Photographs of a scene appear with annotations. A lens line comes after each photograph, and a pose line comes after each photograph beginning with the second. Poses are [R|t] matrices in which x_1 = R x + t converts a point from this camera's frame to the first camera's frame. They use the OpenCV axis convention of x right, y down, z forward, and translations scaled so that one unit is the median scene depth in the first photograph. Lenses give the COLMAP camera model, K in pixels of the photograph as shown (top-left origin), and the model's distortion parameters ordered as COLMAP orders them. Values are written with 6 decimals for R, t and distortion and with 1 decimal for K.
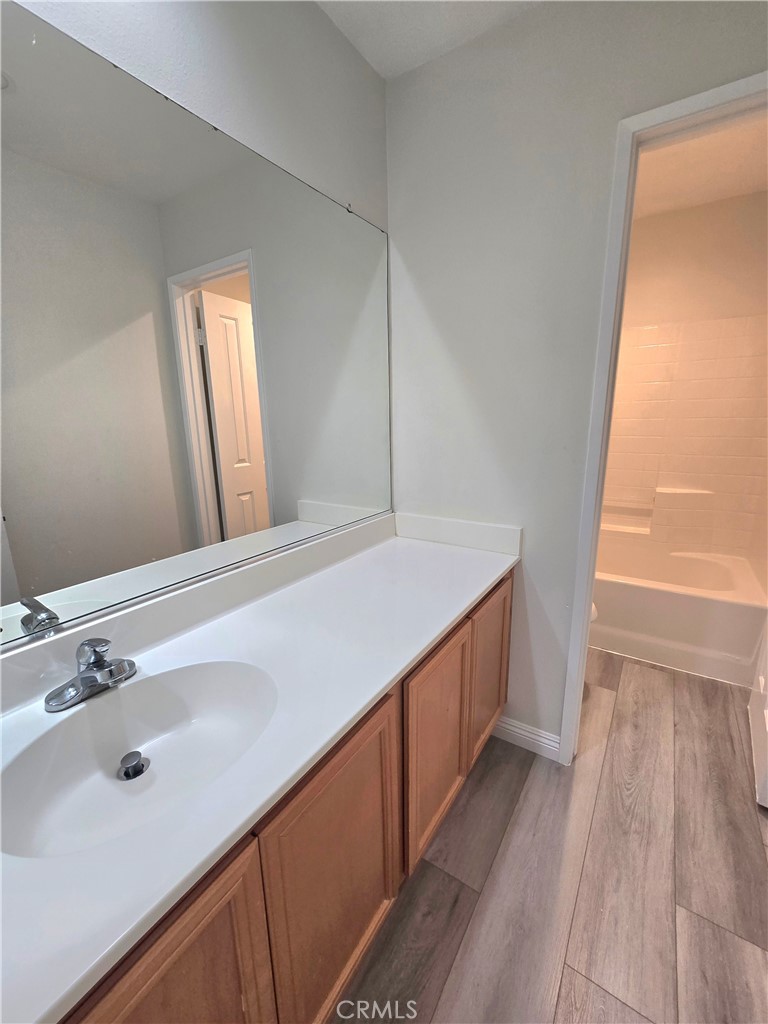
lens RADIAL K [[417.6, 0, 384.1], [0, 417.6, 512.2], [0, 0, 1]] dist [-0.000617, 0.000089]
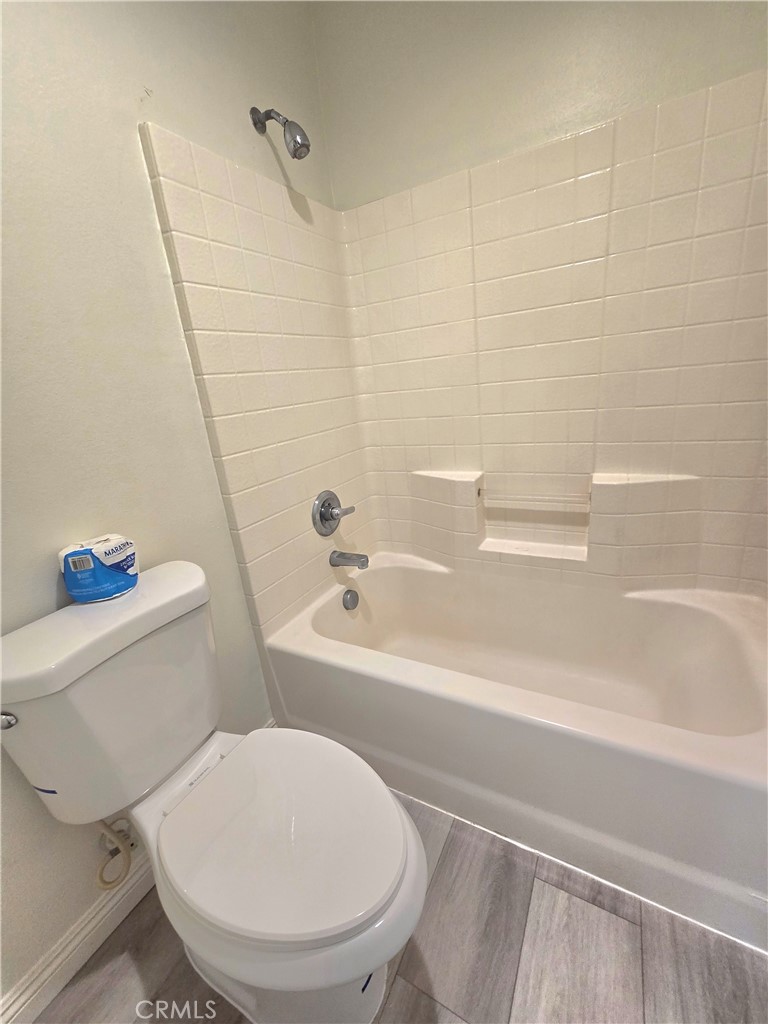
lens RADIAL K [[417.6, 0, 384.8], [0, 417.6, 512.2], [0, 0, 1]] dist [-0.000617, 0.000089]
pose [[0.993449, -0.095086, 0.063385, 0.354495], [0.090705, 0.993502, 0.068742, -0.071149], [-0.069509, -0.062542, 0.995619, 0.492138]]
